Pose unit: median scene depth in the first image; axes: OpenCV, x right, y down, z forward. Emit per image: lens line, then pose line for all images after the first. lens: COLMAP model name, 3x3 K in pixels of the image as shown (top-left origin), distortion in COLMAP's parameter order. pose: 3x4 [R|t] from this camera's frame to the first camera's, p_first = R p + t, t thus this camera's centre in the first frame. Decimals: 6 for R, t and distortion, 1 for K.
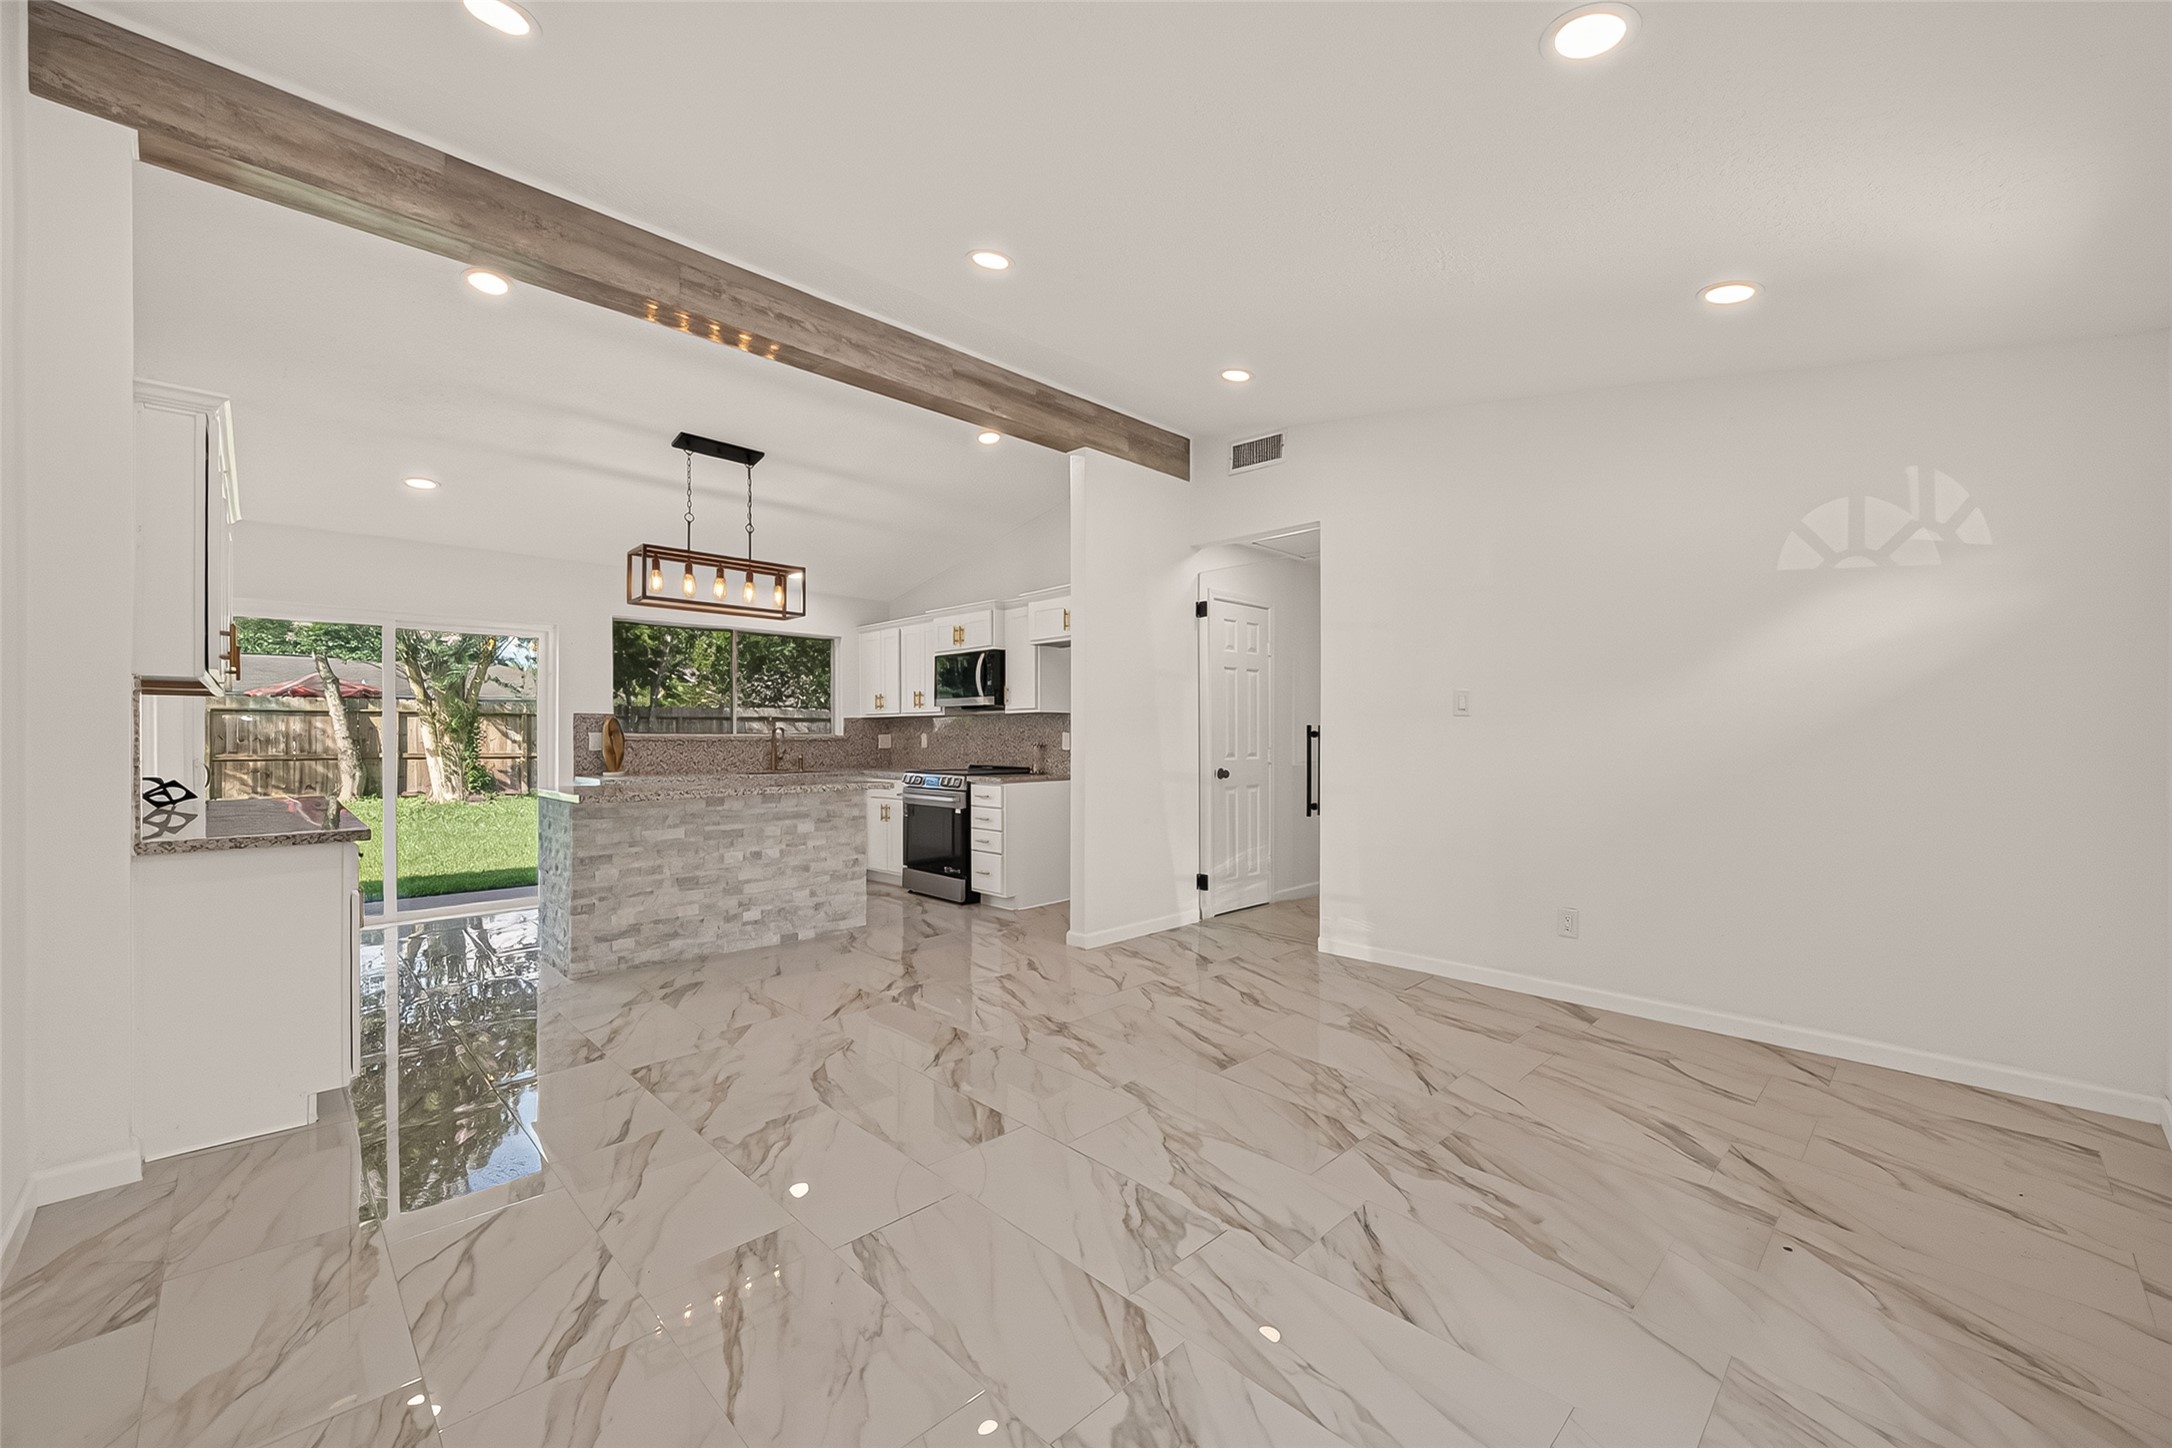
lens RADIAL K [[843.2, 0, 1098.8], [0, 843.2, 734.6], [0, 0, 1]] dist [0.001450, -0.000135]
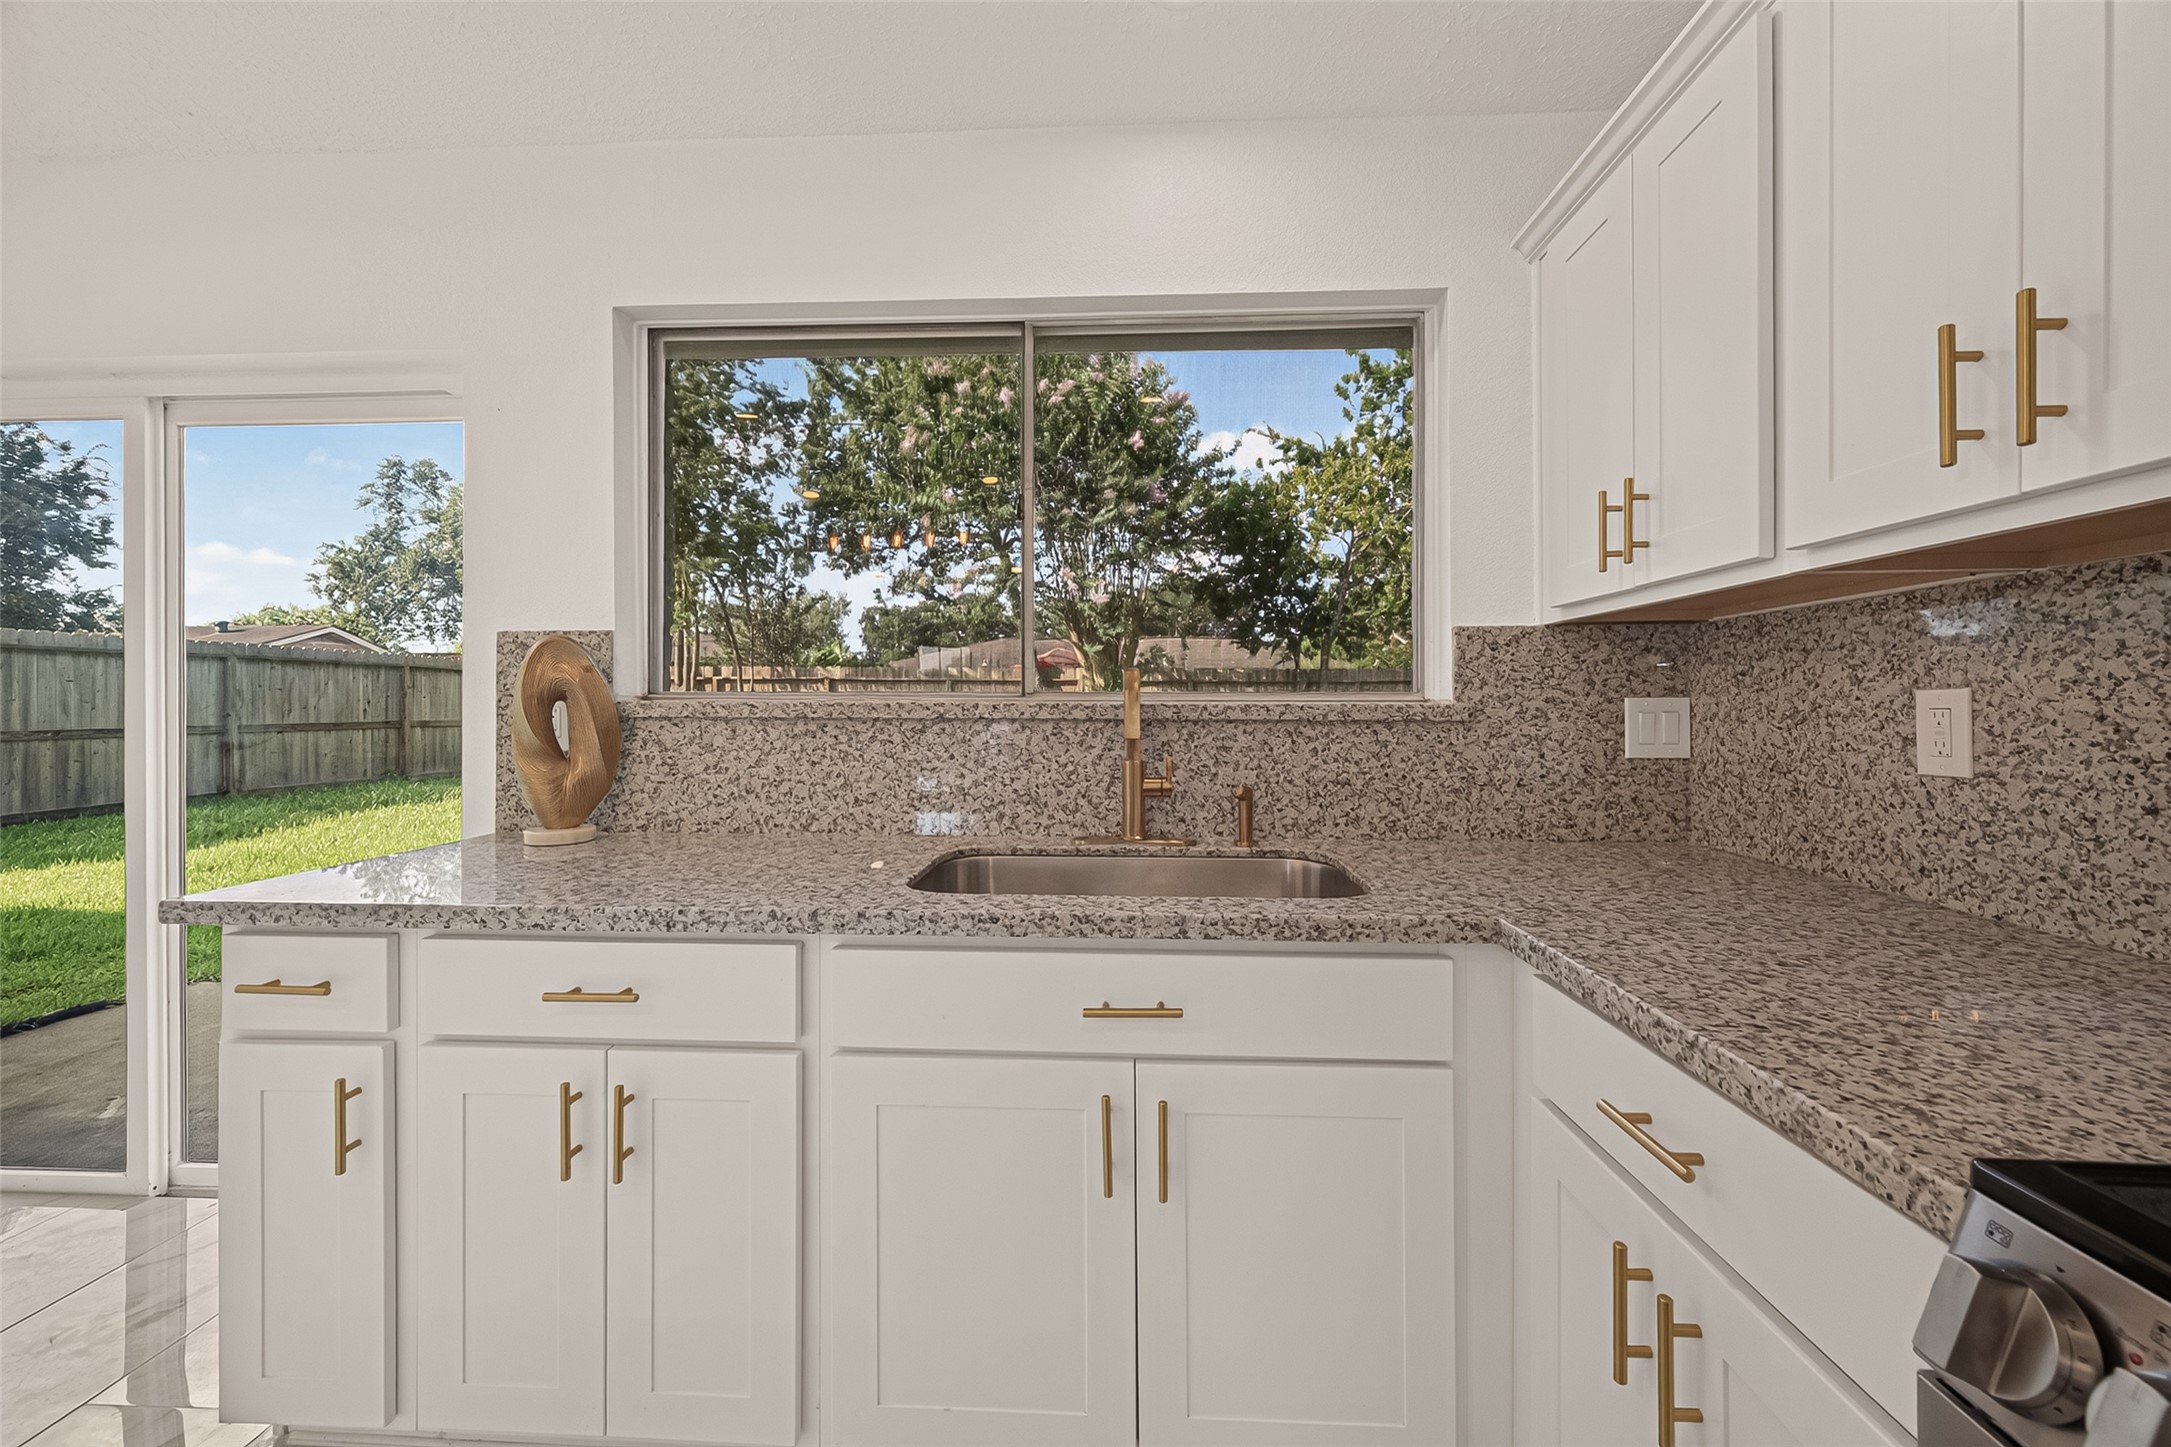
lens RADIAL K [[855.0, 0, 1088.4], [0, 855.0, 707.5], [0, 0, 1]] dist [0.005630, -0.000137]
pose [[0.666848, 0.002849, -0.745188, -0.242666], [-0.000583, 0.999994, 0.003302, 0.002144], [0.745193, -0.001768, 0.666846, 0.964334]]
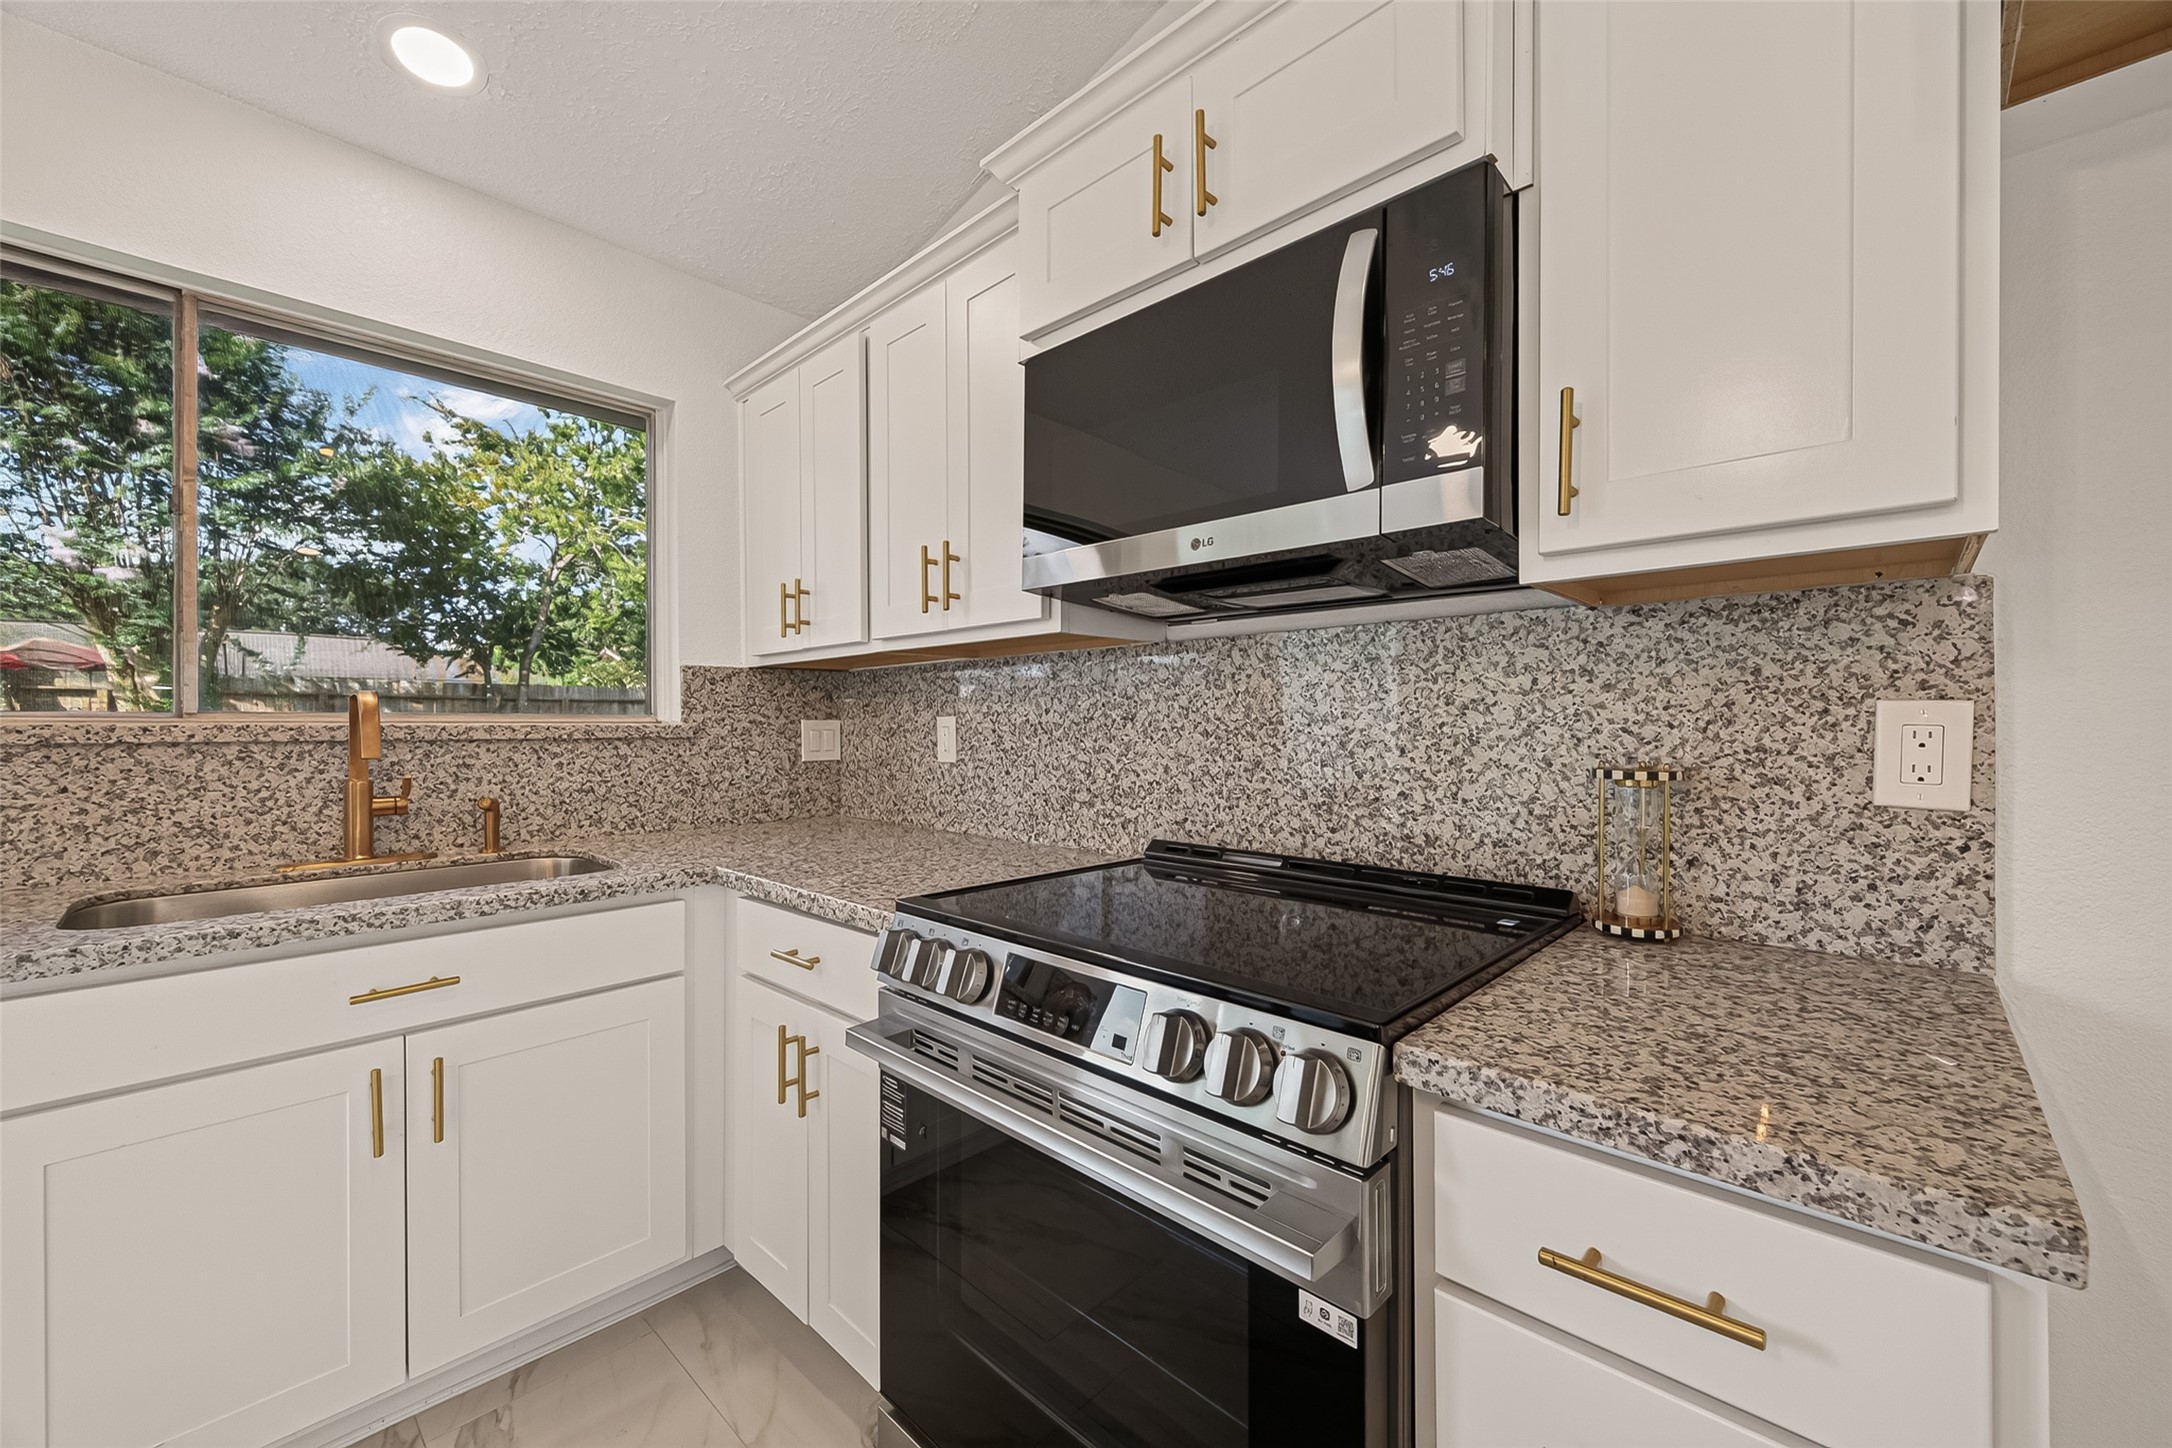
lens RADIAL K [[848.1, 0, 1096.8], [0, 848.1, 719.1], [0, 0, 1]] dist [0.006625, -0.000983]
pose [[0.999595, -0.001665, 0.028392, -0.202834], [0.001814, 0.999985, -0.005206, 0.001650], [-0.028383, 0.005255, 0.999583, 0.867887]]
